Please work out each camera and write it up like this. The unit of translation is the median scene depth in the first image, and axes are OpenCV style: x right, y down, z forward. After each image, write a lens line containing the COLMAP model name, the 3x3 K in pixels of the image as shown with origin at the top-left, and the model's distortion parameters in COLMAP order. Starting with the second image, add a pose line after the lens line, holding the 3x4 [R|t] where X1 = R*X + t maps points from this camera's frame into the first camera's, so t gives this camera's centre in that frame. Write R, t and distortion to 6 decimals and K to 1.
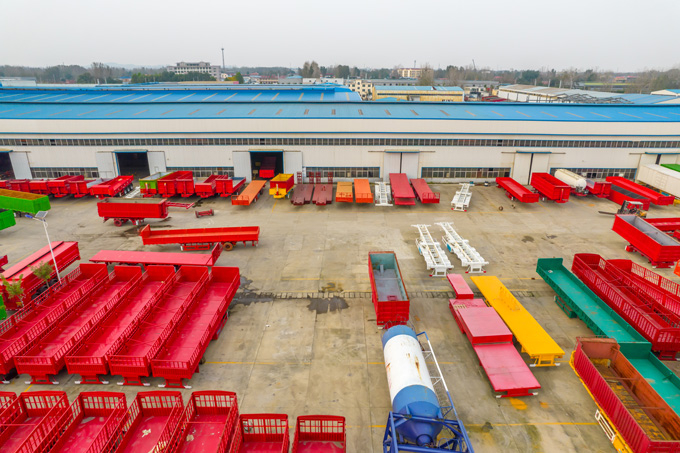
lens RADIAL K [[435.8, 0, 341.3], [0, 435.8, 228.3], [0, 0, 1]] dist [-0.074912, 0.068878]
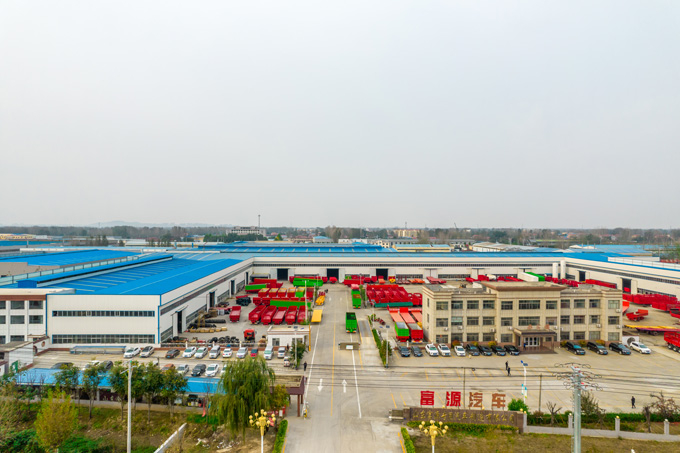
lens RADIAL K [[438.3, 0, 341.6], [0, 438.3, 225.8], [0, 0, 1]] dist [-0.080264, 0.073108]
pose [[0.999735, -0.001189, 0.022996, -0.480254], [0.009136, 0.937169, -0.348755, 0.520887], [-0.021136, 0.348873, 0.936932, -1.650829]]
